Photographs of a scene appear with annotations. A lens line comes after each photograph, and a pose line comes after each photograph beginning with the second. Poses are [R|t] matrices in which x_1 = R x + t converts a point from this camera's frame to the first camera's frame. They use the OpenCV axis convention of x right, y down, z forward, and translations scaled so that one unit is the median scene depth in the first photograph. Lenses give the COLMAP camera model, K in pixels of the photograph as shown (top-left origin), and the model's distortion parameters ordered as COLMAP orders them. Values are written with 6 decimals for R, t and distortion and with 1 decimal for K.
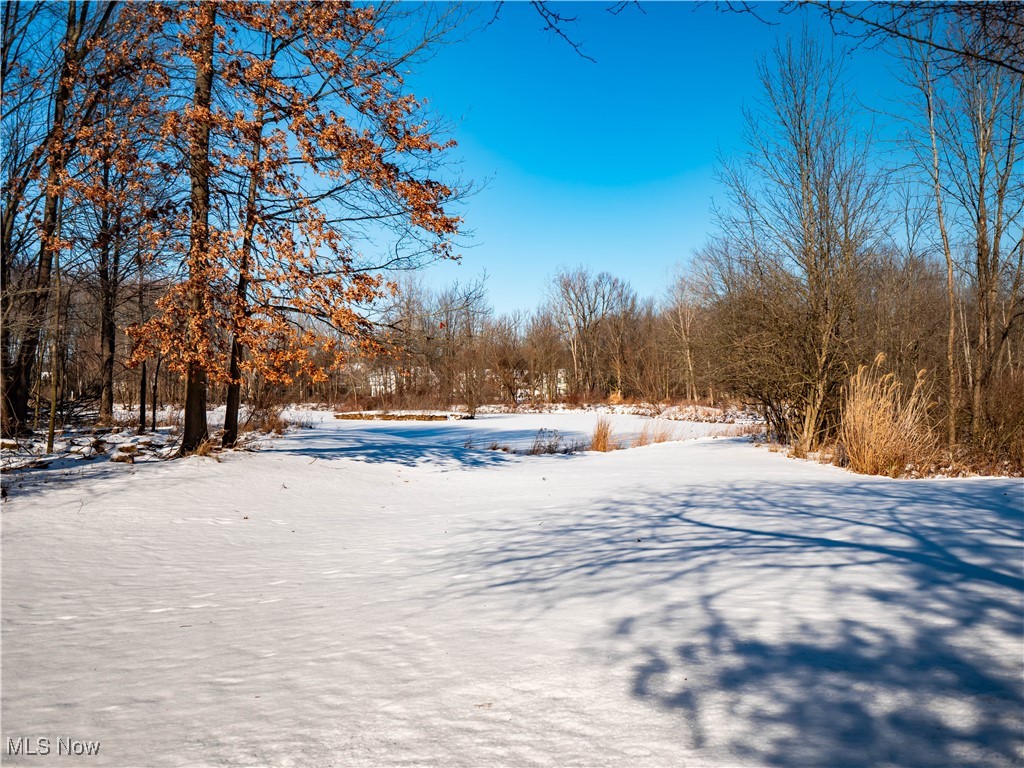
lens RADIAL K [[1033.2, 0, 512.0], [0, 1033.2, 384.0], [0, 0, 1]] dist [0.020433, 0.005449]
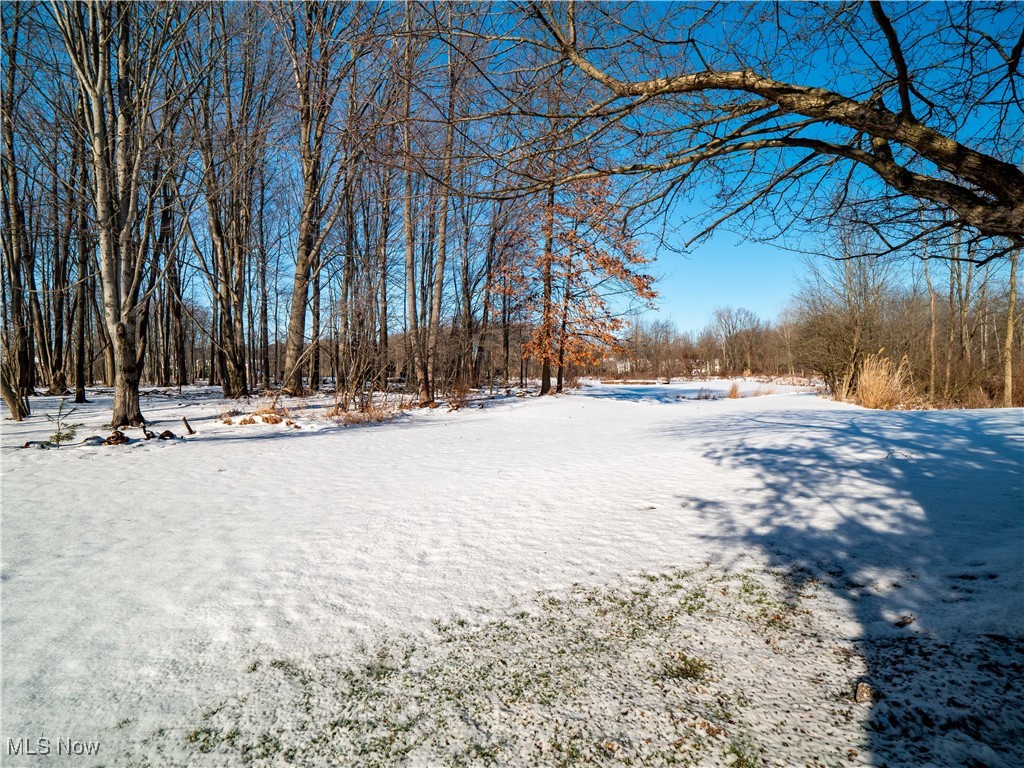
lens RADIAL K [[502.0, 0, 512.0], [0, 502.0, 384.0], [0, 0, 1]] dist [0.000451, -0.000304]
pose [[0.941710, 0.001137, -0.336423, 0.010682], [0.009661, 0.999490, 0.030421, 0.002560], [0.336286, -0.031898, 0.941219, -0.087376]]
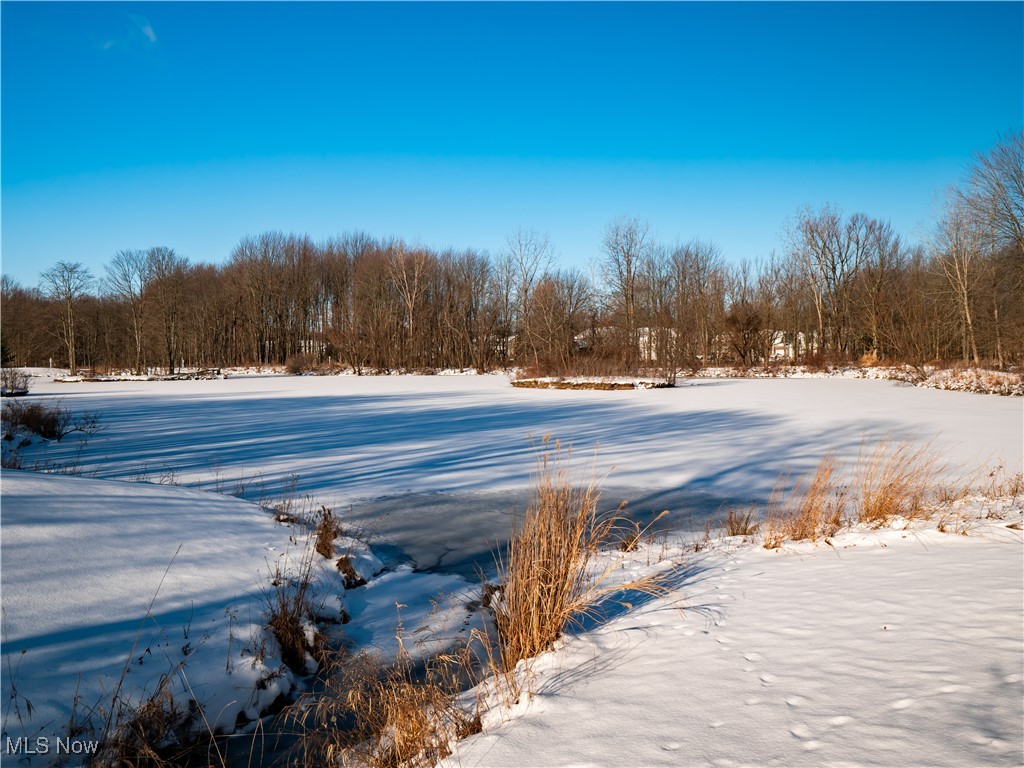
lens RADIAL K [[889.4, 0, 512.0], [0, 889.4, 384.0], [0, 0, 1]] dist [0.005011, 0.002137]
pose [[0.955338, 0.000177, -0.295514, 0.129805], [0.012014, 0.999150, 0.039439, 0.006217], [0.295270, -0.041228, 0.954524, 0.788225]]
